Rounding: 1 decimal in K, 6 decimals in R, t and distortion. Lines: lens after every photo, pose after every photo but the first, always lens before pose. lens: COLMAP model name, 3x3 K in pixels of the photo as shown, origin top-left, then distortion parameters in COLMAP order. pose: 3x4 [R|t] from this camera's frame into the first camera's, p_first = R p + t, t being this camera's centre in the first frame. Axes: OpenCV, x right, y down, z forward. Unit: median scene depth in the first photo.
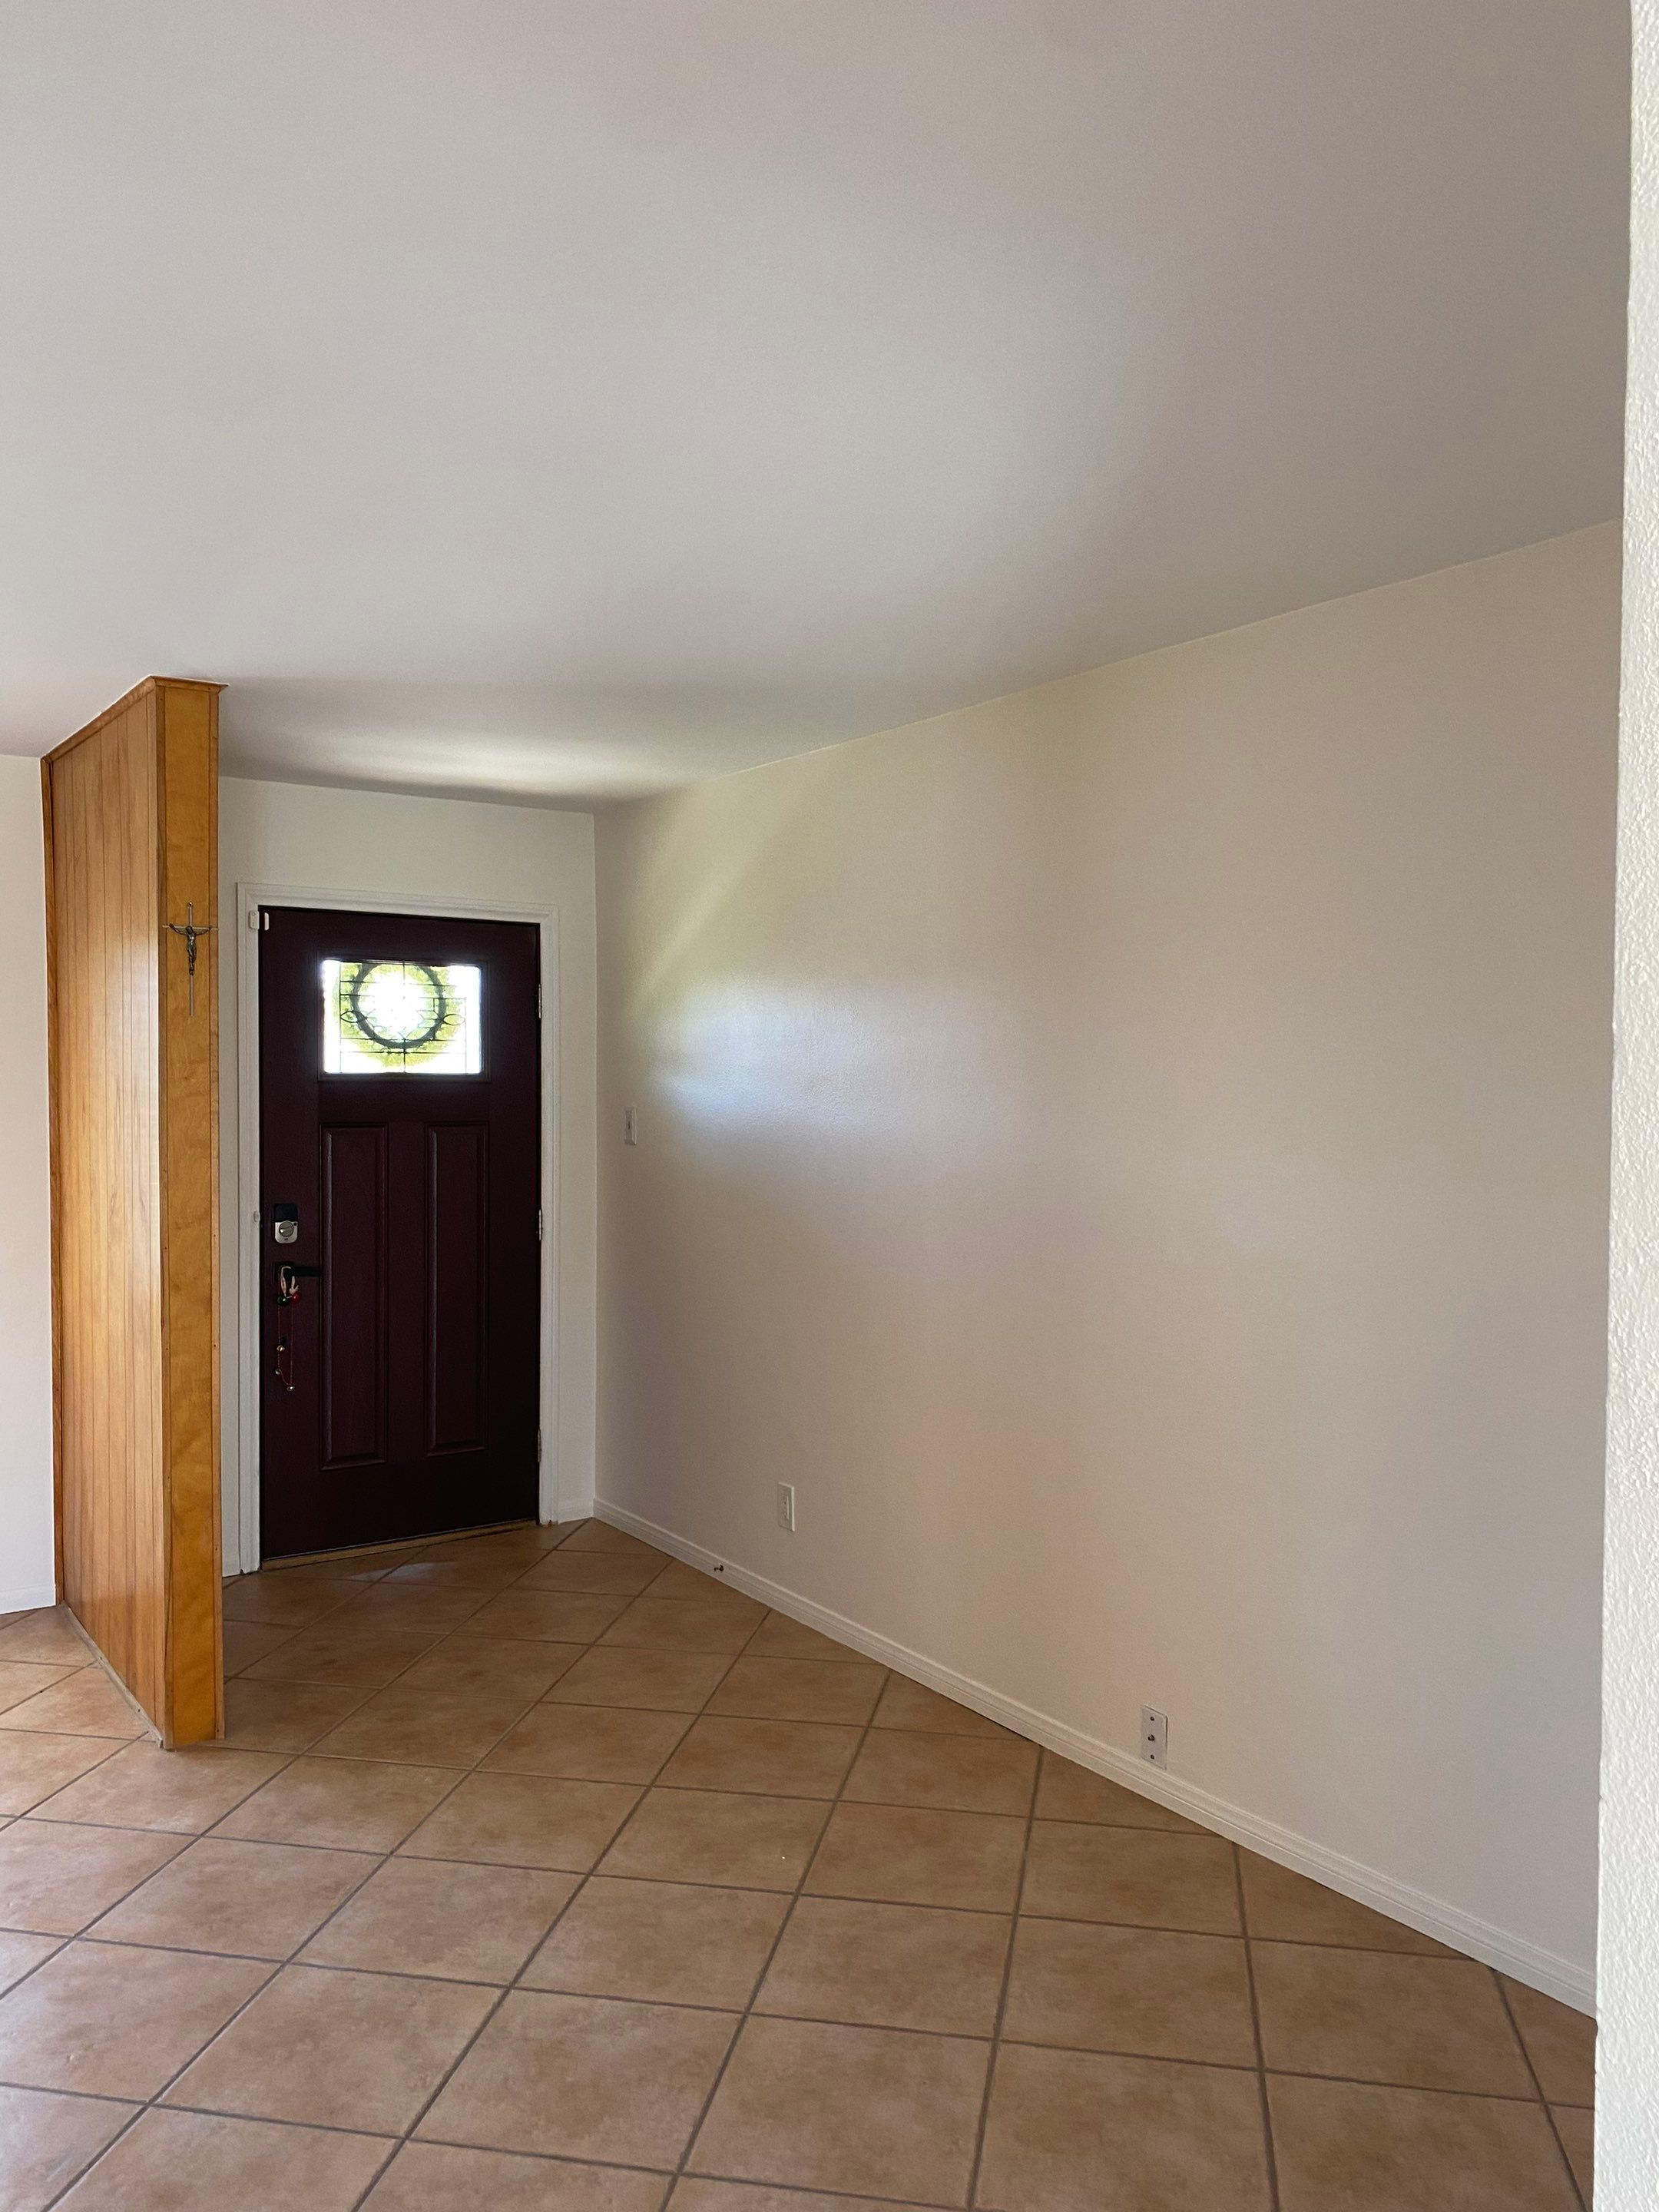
lens RADIAL K [[1684.5, 0, 826.8], [0, 1684.5, 1117.3], [0, 0, 1]] dist [0.018225, 0.000511]
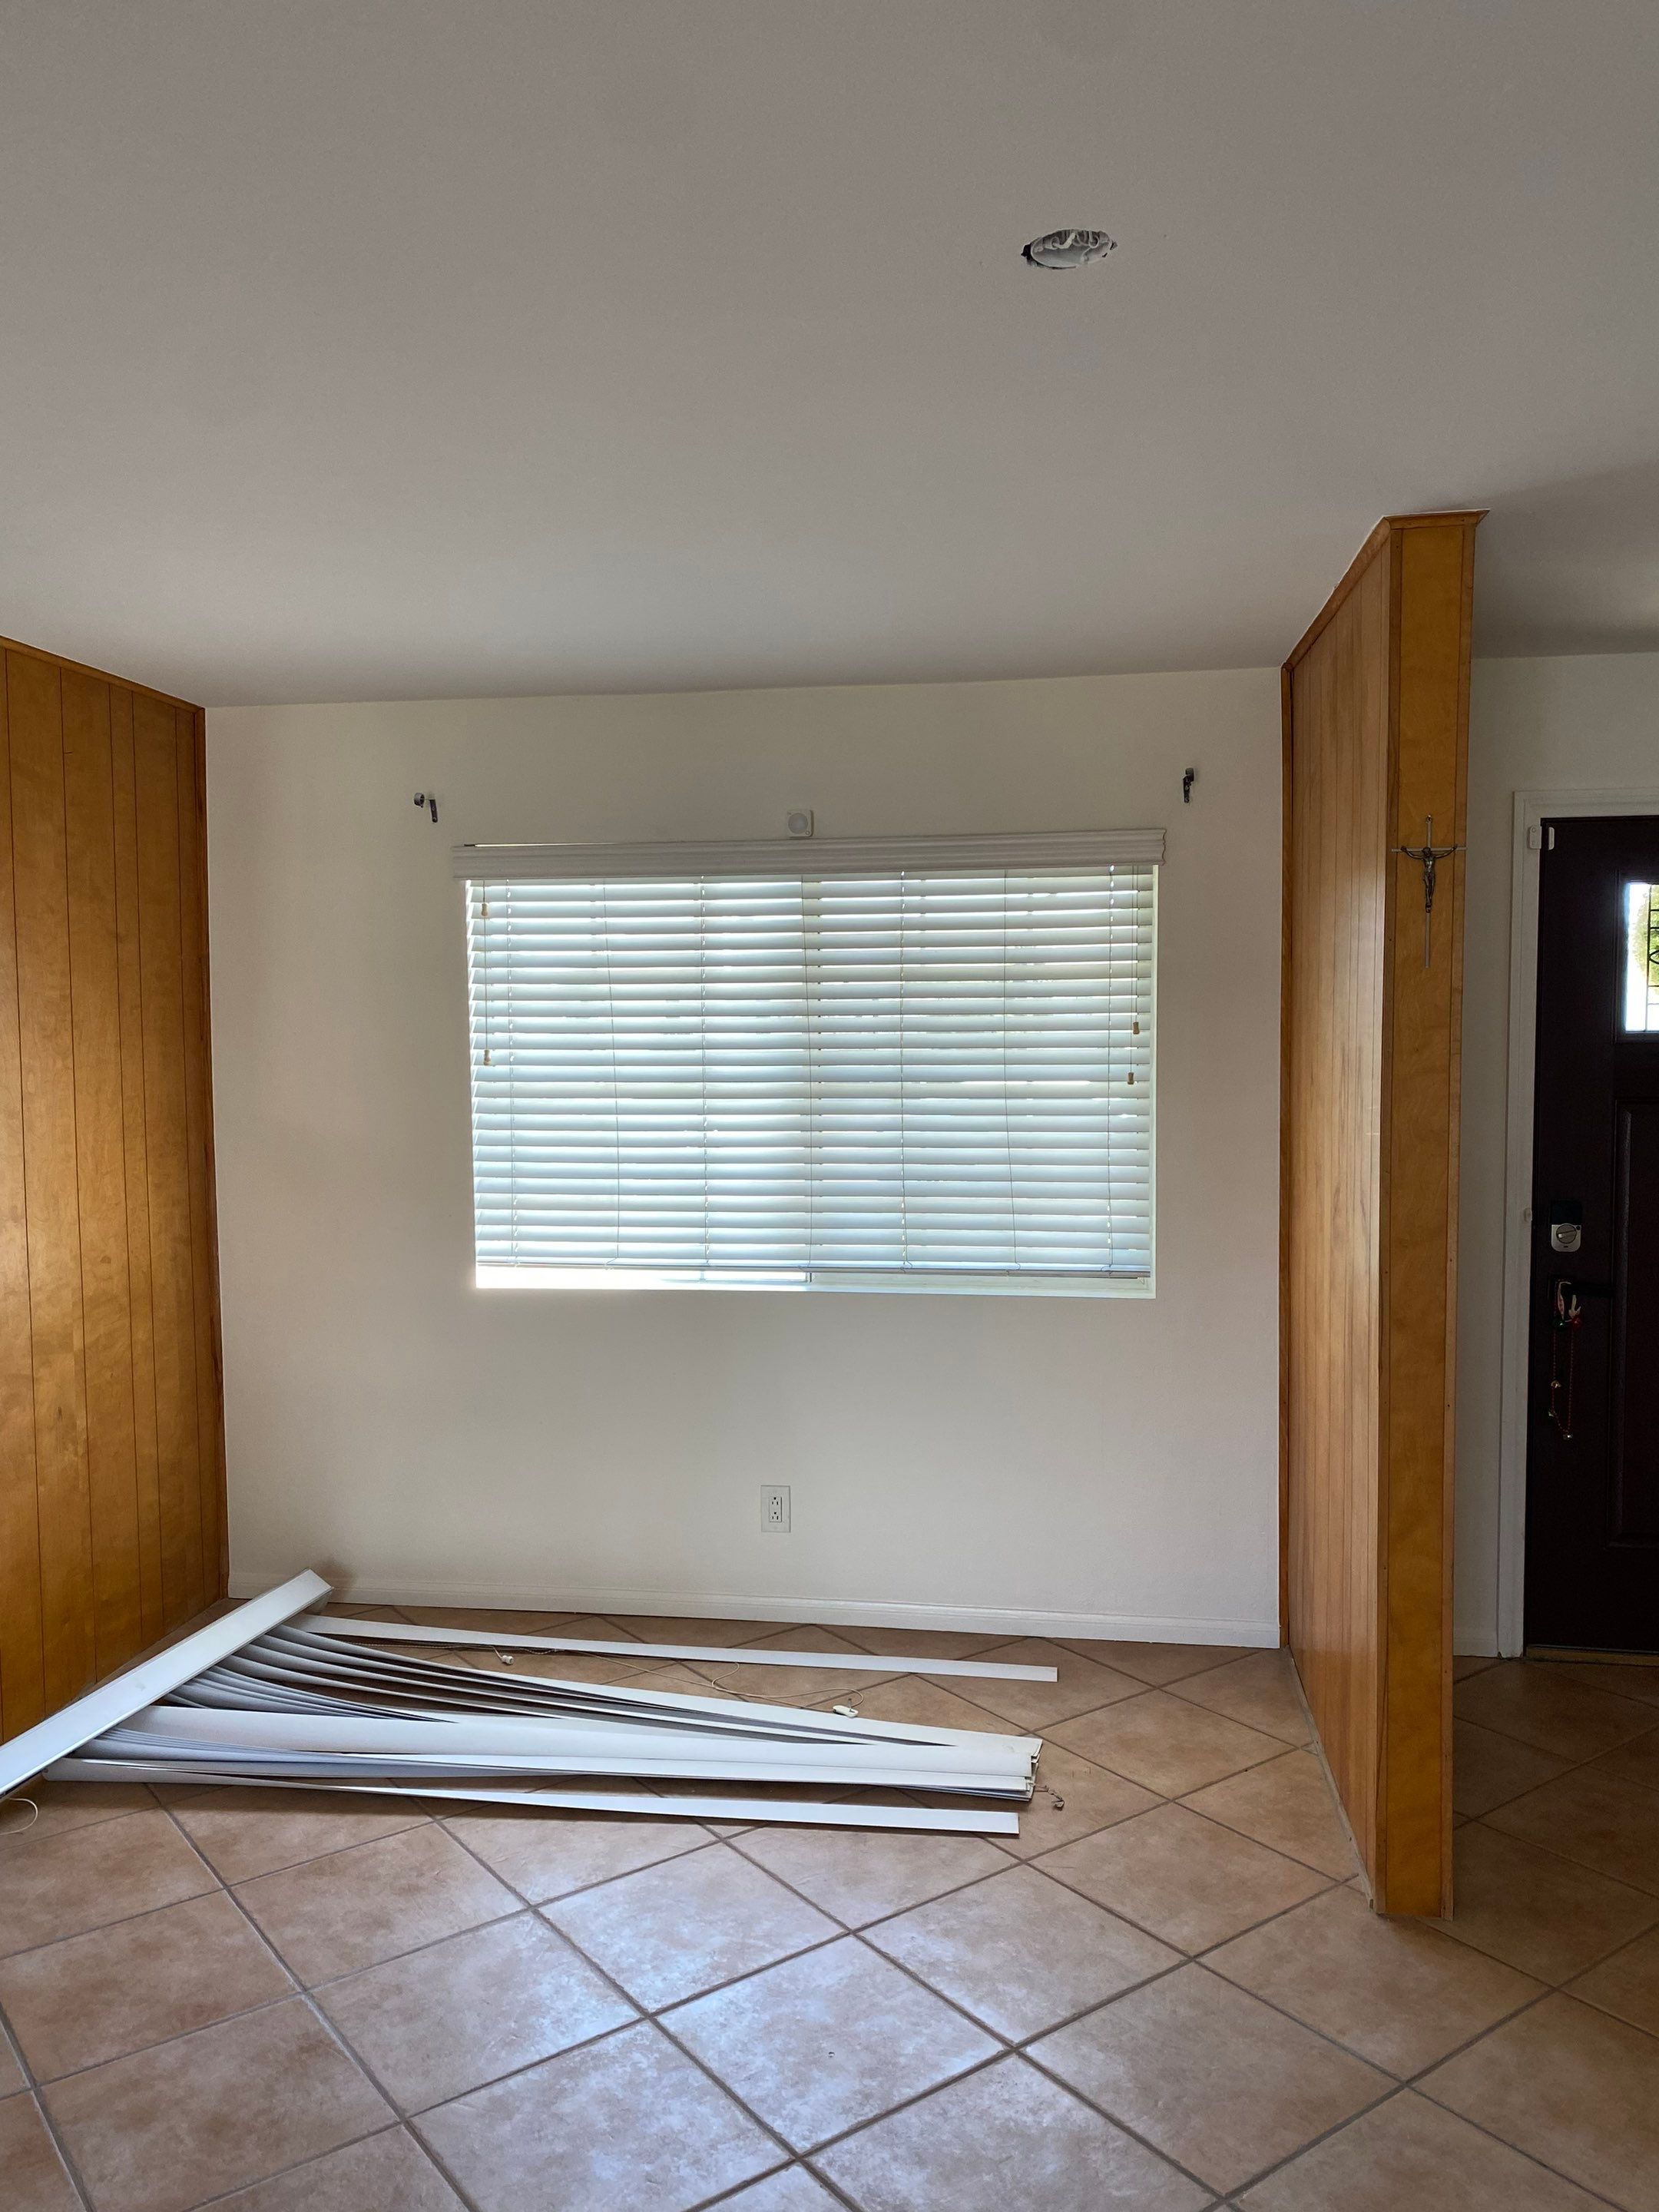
lens RADIAL K [[1684.5, 0, 826.8], [0, 1684.5, 1117.3], [0, 0, 1]] dist [0.018225, 0.000511]
pose [[0.736612, 0.033736, -0.675473, -0.060639], [-0.009507, 0.999173, 0.039536, -0.019644], [0.676248, -0.022701, 0.736324, 0.255808]]
